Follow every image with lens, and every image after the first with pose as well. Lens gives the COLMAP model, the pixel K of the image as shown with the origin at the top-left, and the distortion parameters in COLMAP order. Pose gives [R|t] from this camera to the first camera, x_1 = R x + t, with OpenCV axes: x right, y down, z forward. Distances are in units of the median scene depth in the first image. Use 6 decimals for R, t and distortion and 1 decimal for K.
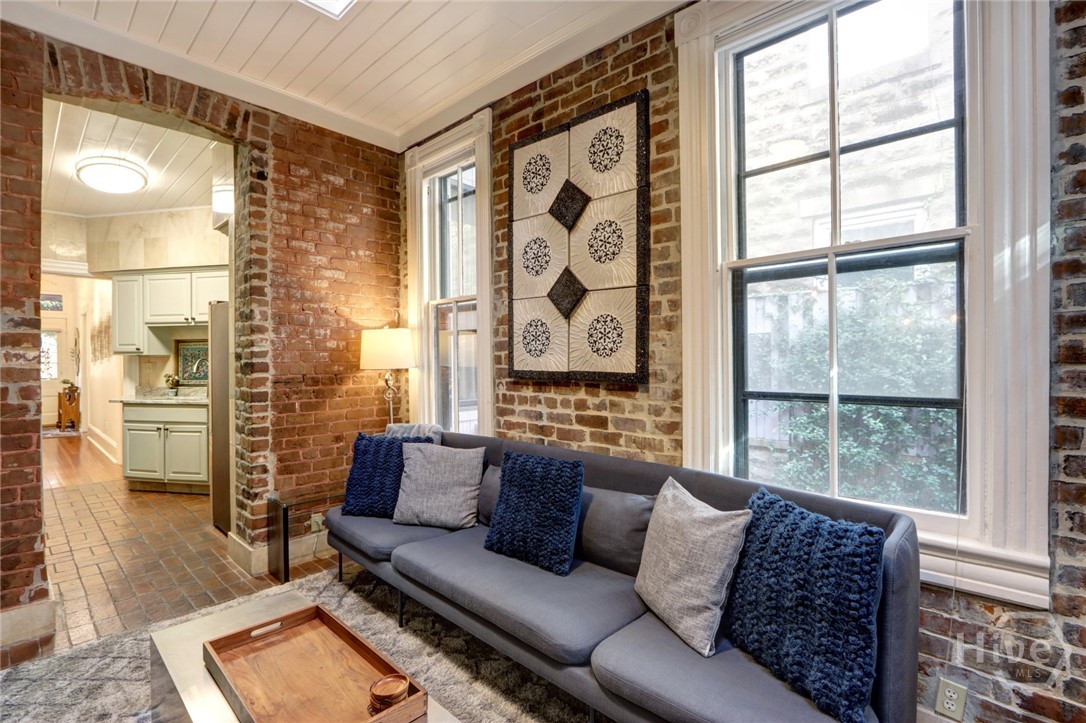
lens RADIAL K [[508.0, 0, 540.2], [0, 508.0, 365.1], [0, 0, 1]] dist [-0.009340, -0.000758]
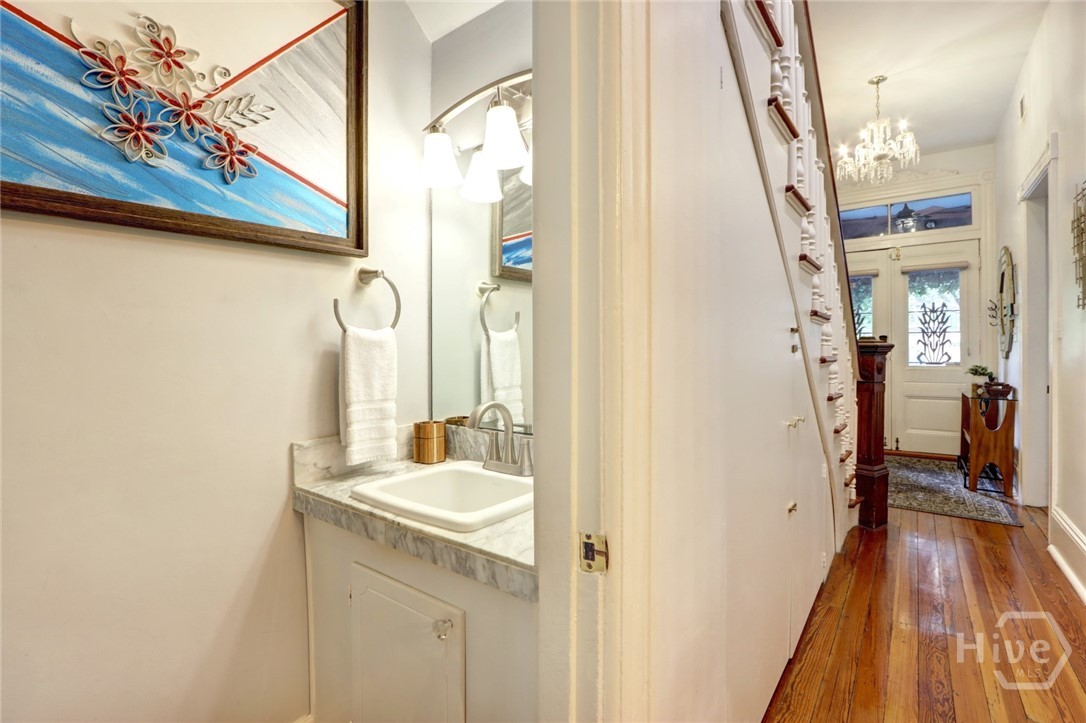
lens RADIAL K [[508.0, 0, 510.8], [0, 508.0, 350.7], [0, 0, 1]] dist [-0.009340, -0.000758]
pose [[0.079293, 0.005874, -0.996834, -0.531911], [-0.005219, 0.999971, 0.005478, 0.014631], [0.996838, 0.004768, 0.079321, 0.552313]]
